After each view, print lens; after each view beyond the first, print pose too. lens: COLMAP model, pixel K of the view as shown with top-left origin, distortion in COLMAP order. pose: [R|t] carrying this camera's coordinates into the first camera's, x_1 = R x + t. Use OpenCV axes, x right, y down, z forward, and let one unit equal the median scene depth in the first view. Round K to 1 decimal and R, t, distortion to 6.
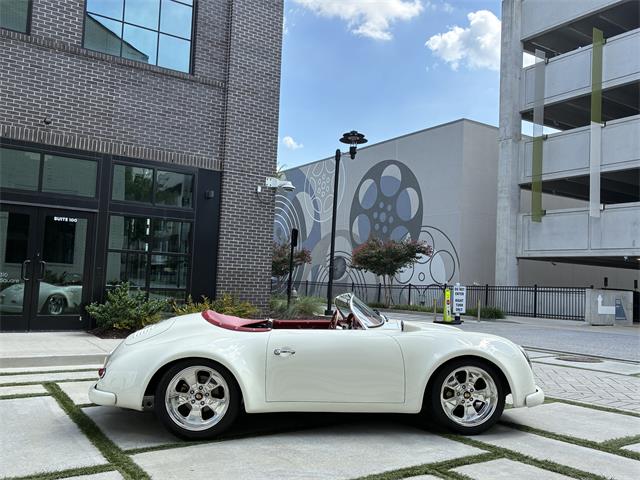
lens RADIAL K [[611.9, 0, 320.1], [0, 611.9, 230.0], [0, 0, 1]] dist [0.028129, -0.013618]
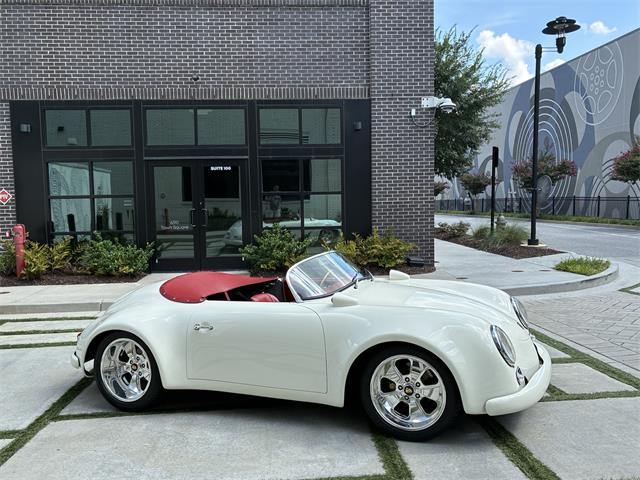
lens RADIAL K [[611.9, 0, 320.1], [0, 611.9, 230.0], [0, 0, 1]] dist [0.028129, -0.013618]
pose [[0.859095, -0.029678, -0.510956, 0.253763], [0.102255, 0.988143, 0.114532, -0.014214], [0.501498, -0.150641, 0.851943, 0.147802]]
